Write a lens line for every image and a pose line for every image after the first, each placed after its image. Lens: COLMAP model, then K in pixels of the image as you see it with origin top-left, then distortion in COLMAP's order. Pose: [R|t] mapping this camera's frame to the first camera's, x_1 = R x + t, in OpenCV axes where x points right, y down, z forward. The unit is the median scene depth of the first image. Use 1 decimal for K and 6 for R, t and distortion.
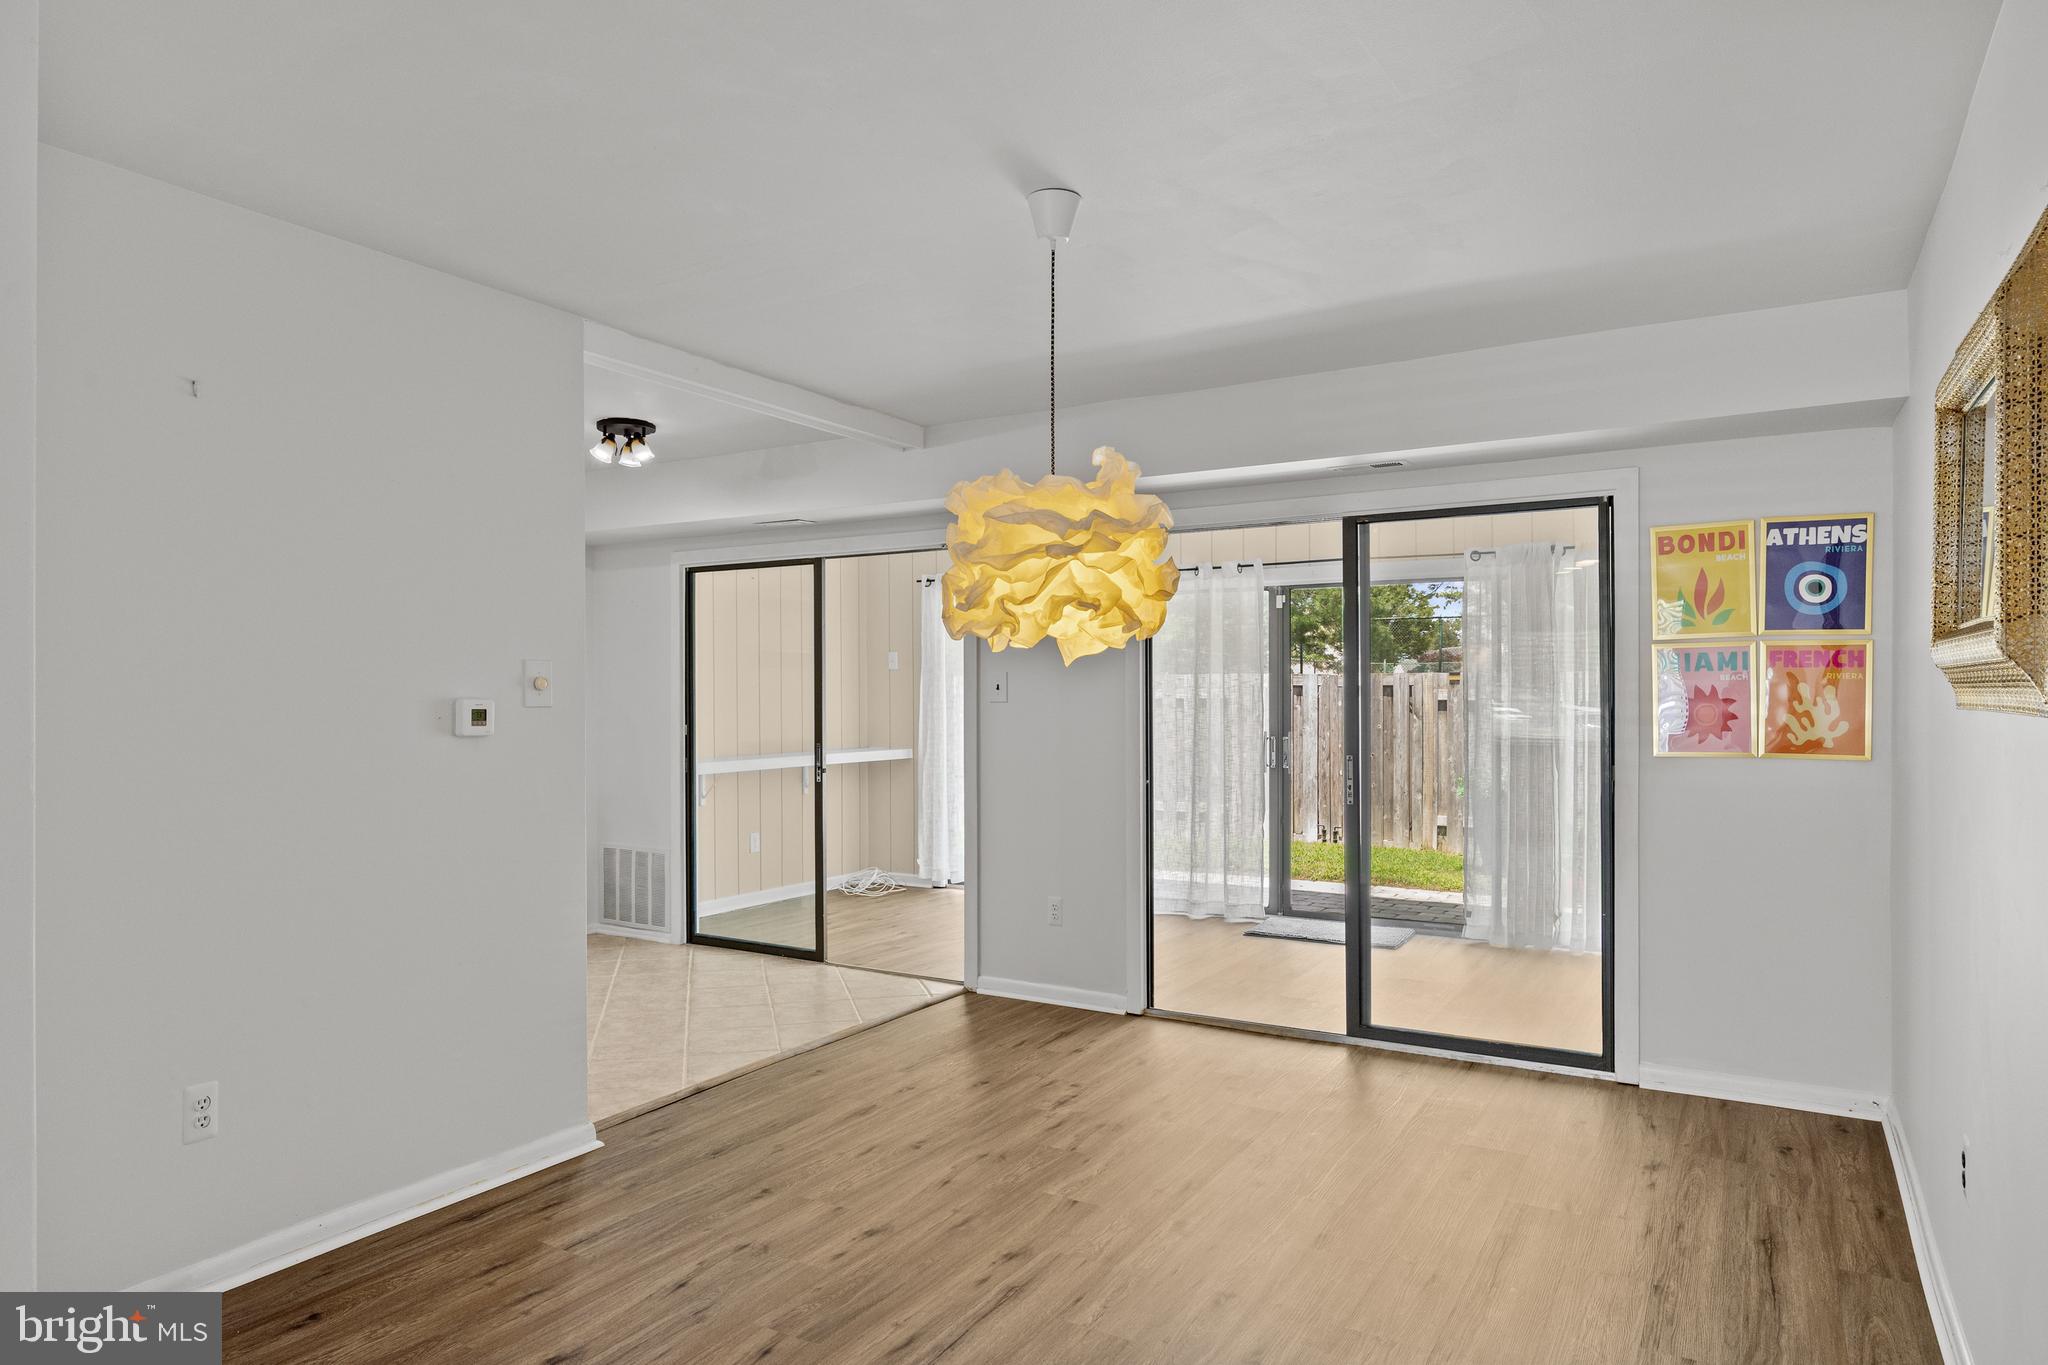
lens RADIAL K [[1250.6, 0, 1026.4], [0, 1250.6, 694.3], [0, 0, 1]] dist [-0.004166, 0.000778]
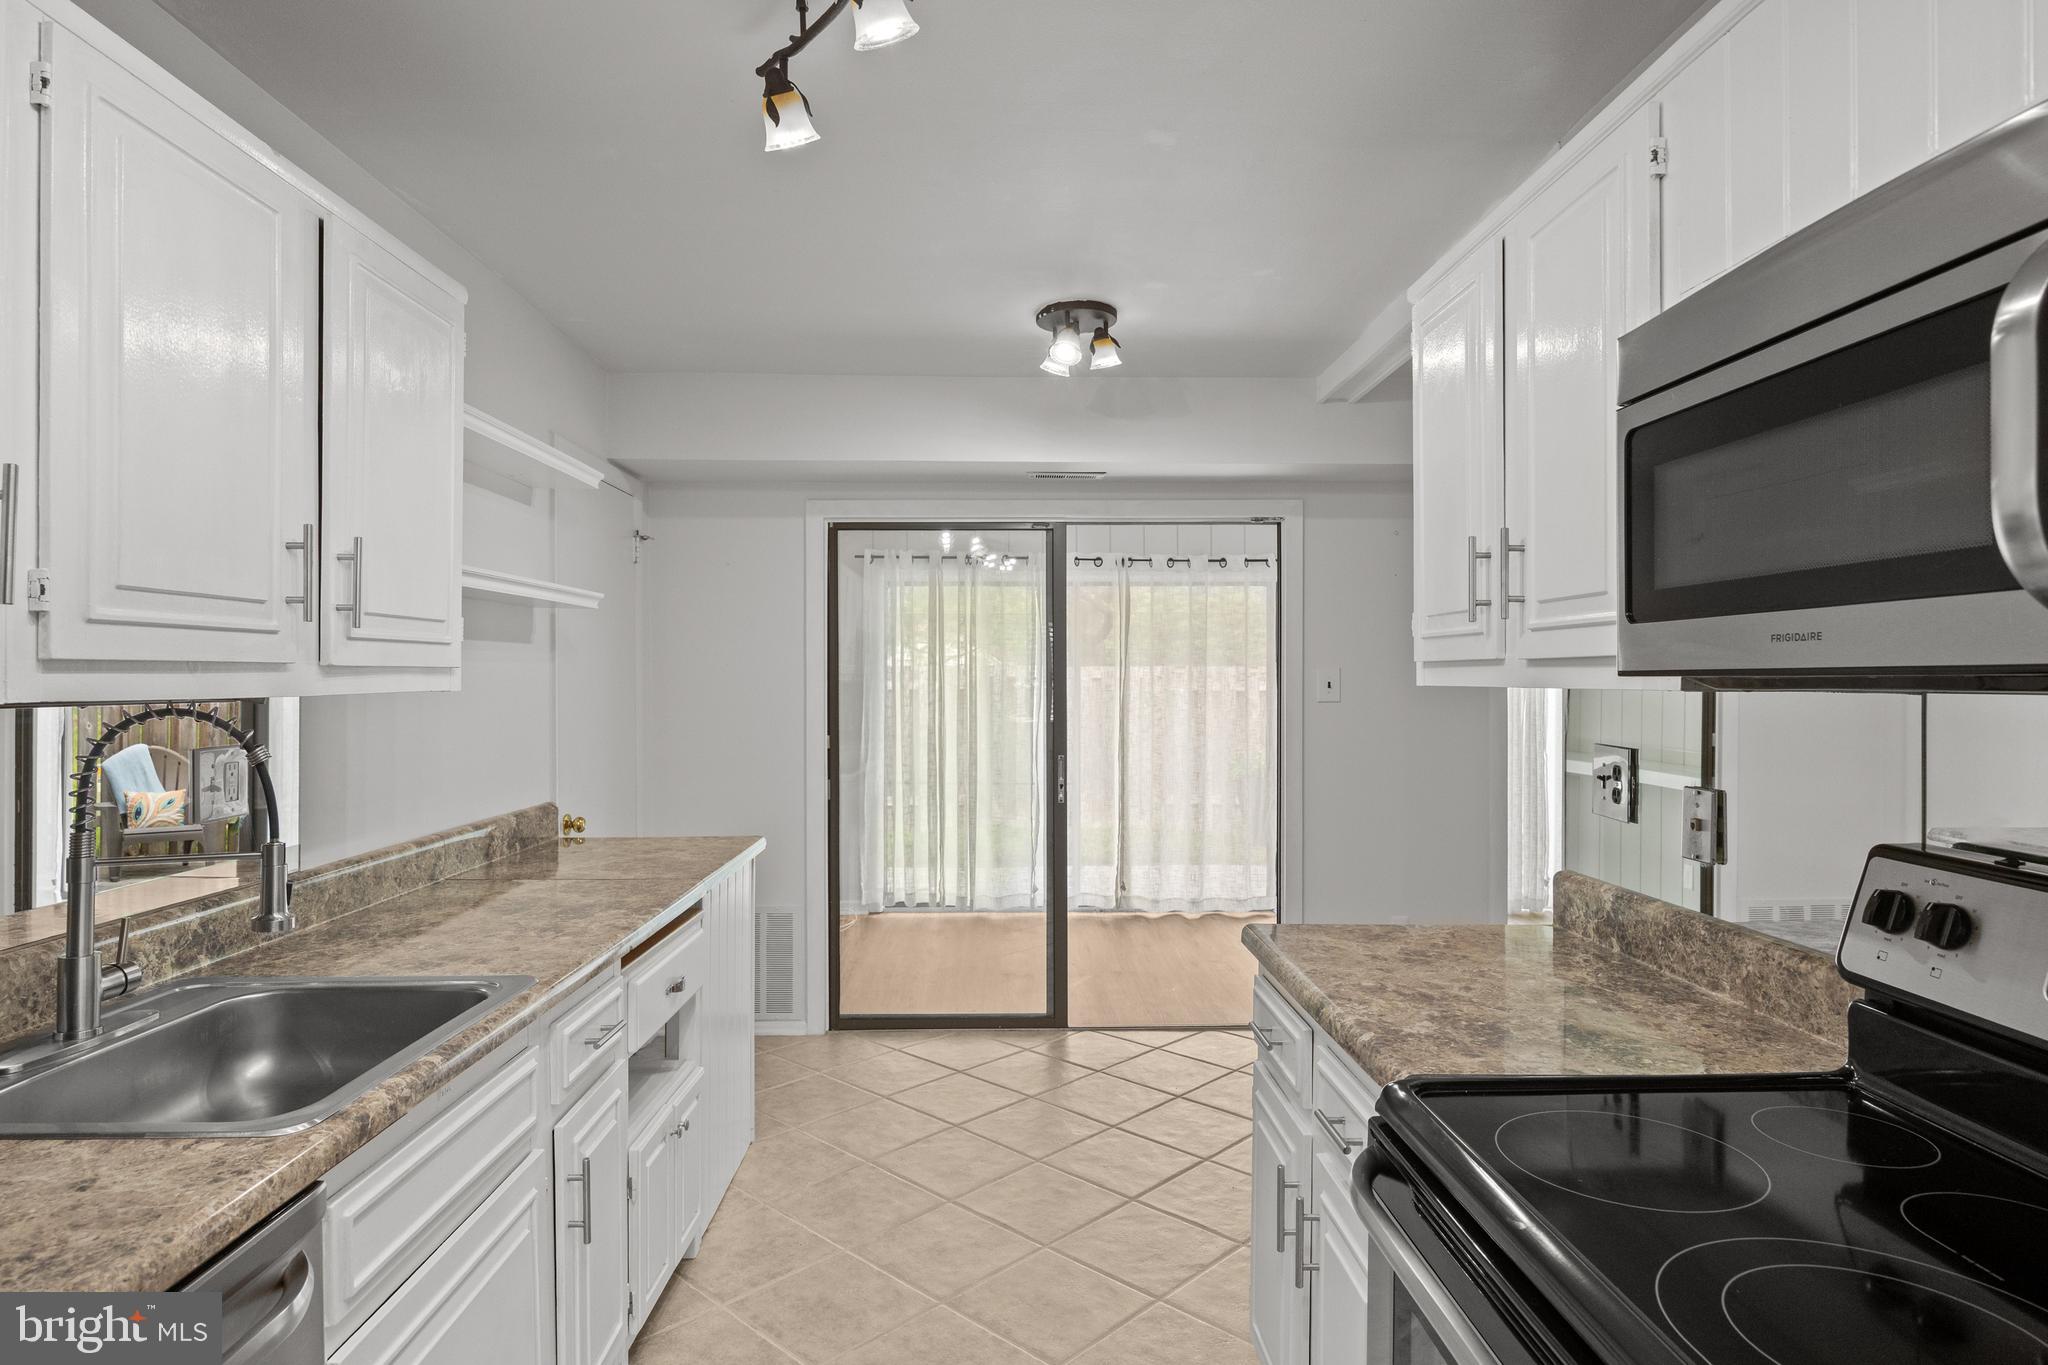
lens RADIAL K [[1134.4, 0, 1005.8], [0, 1134.4, 677.2], [0, 0, 1]] dist [-0.007357, 0.000824]
pose [[0.855517, 0.000292, 0.517775, -0.529472], [0.001299, 0.999995, -0.002710, -0.007951], [-0.517773, 0.002991, 0.855513, 0.372363]]
